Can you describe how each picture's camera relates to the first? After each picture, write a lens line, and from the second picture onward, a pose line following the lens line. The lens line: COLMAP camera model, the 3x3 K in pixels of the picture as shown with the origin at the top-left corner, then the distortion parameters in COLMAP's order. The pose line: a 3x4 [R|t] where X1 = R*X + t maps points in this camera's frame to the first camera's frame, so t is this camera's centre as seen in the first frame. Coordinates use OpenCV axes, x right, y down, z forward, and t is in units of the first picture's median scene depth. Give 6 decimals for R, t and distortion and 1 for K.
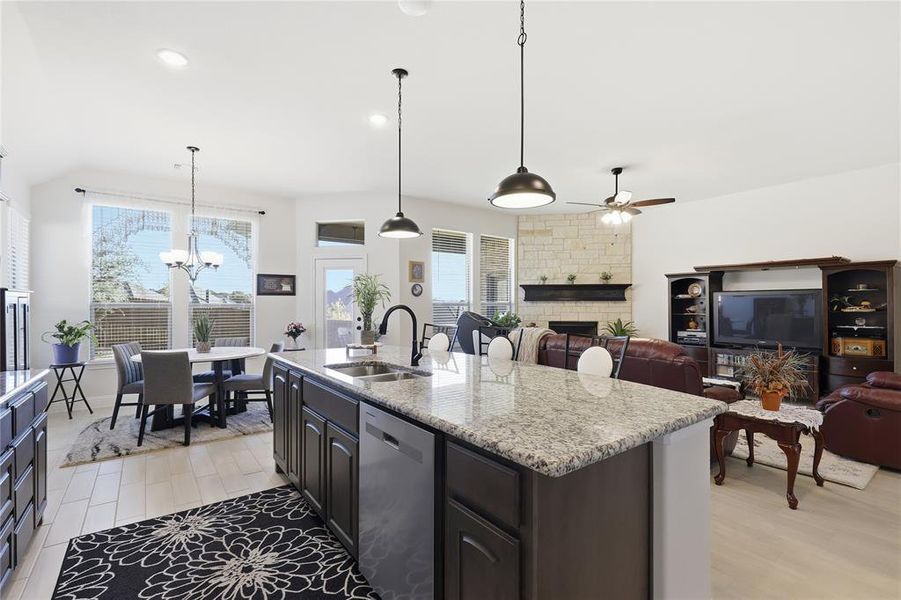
lens RADIAL K [[405.1, 0, 449.6], [0, 405.1, 307.0], [0, 0, 1]] dist [-0.001204, -0.000621]
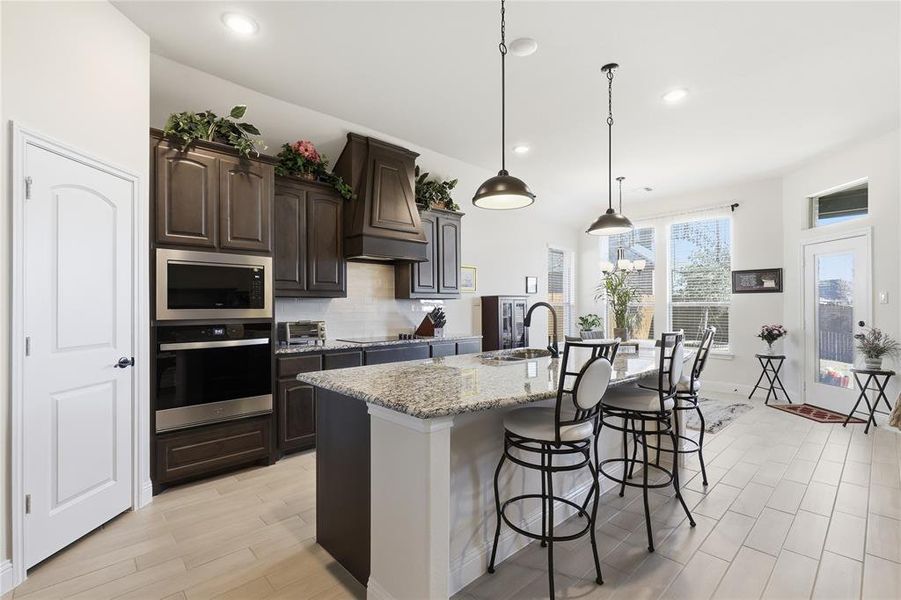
lens RADIAL K [[402.8, 0, 451.5], [0, 402.8, 303.6], [0, 0, 1]] dist [-0.007826, -0.000156]
pose [[0.111108, -0.003154, -0.993803, 0.490114], [-0.005805, 0.999976, -0.003823, 0.002886], [0.993791, 0.006194, 0.111087, 0.308804]]
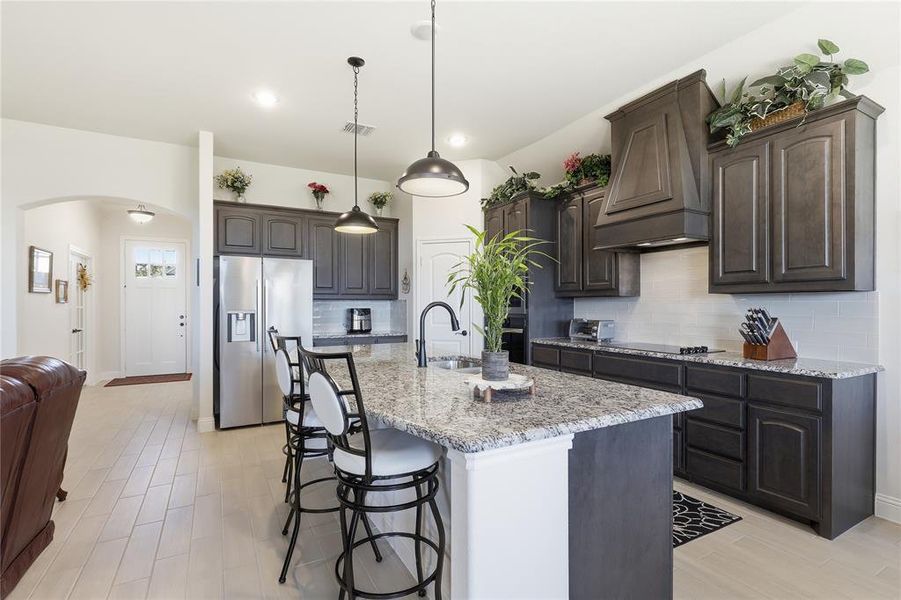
lens RADIAL K [[423.9, 0, 449.4], [0, 423.9, 305.0], [0, 0, 1]] dist [-0.003033, -0.000961]
pose [[-0.990804, 0.002301, 0.135283, -0.144348], [0.003436, 0.999961, 0.008159, -0.002385], [-0.135259, 0.008548, -0.990773, 1.001854]]
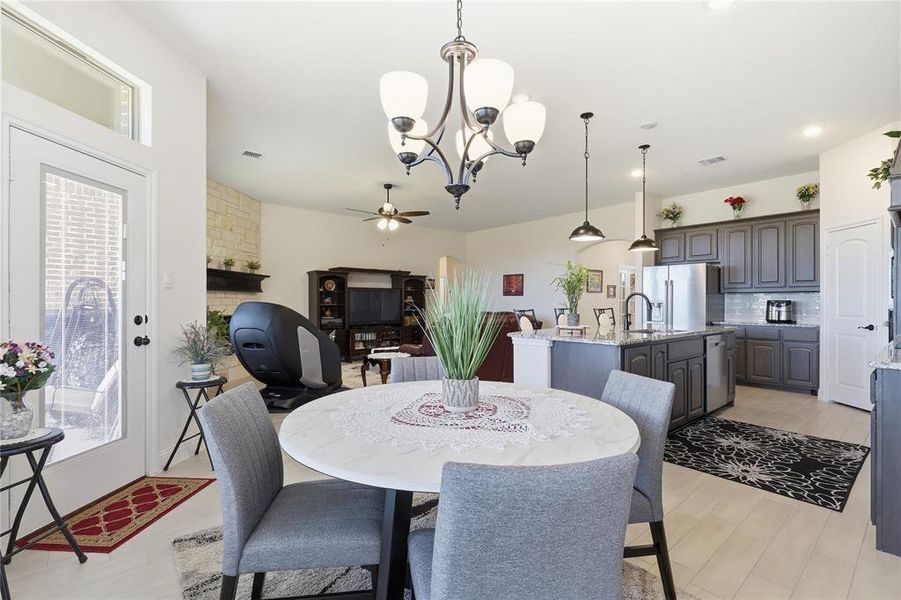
lens RADIAL K [[410.7, 0, 448.2], [0, 410.7, 302.7], [0, 0, 1]] dist [0.000587, 0.000072]
pose [[-0.058634, 0.000127, 0.998280, -0.869980], [0.004689, 0.999989, 0.000148, 0.017100], [-0.998269, 0.004690, -0.058634, 0.930767]]
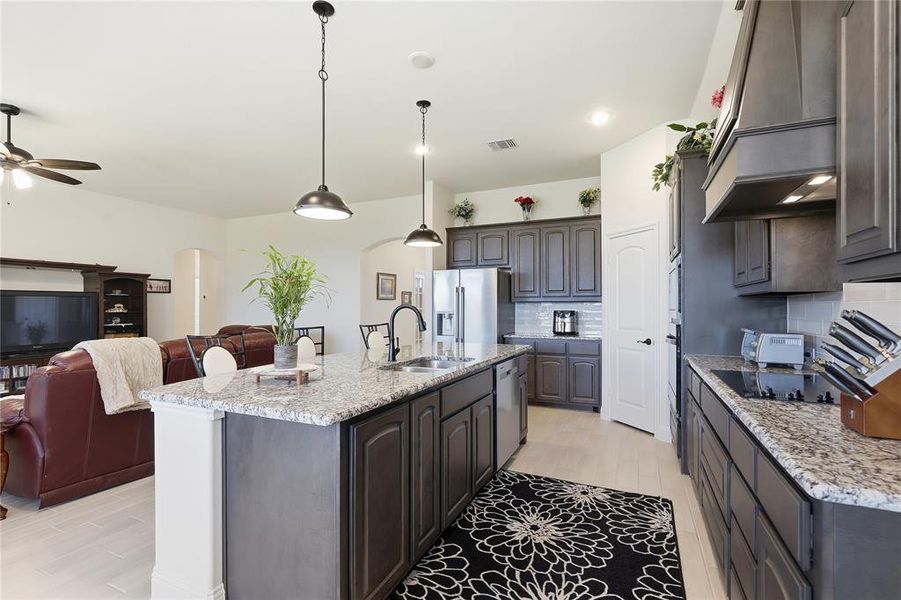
lens RADIAL K [[412.2, 0, 450.8], [0, 412.2, 305.6], [0, 0, 1]] dist [-0.000283, -0.000252]
pose [[-0.480232, 0.005367, 0.877125, -0.572344], [0.006926, 0.999973, -0.002327, 0.001853], [-0.877114, 0.004958, -0.480257, 0.711313]]
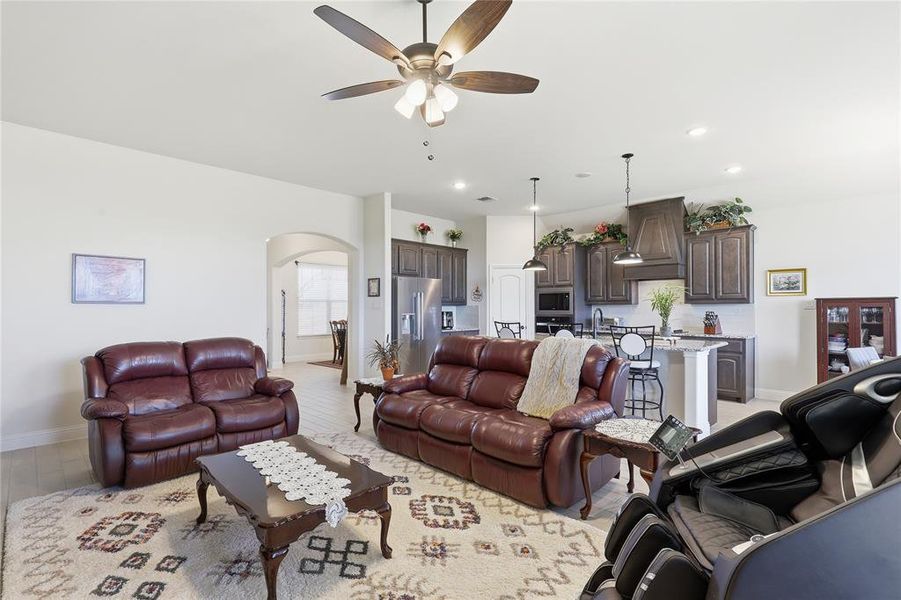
lens RADIAL K [[423.9, 0, 449.4], [0, 423.9, 305.0], [0, 0, 1]] dist [-0.003033, -0.000961]
pose [[-0.988208, 0.000103, -0.153114, 0.474293], [0.000284, 0.999999, -0.001162, -0.007859], [0.153114, -0.001192, -0.988208, 1.501705]]
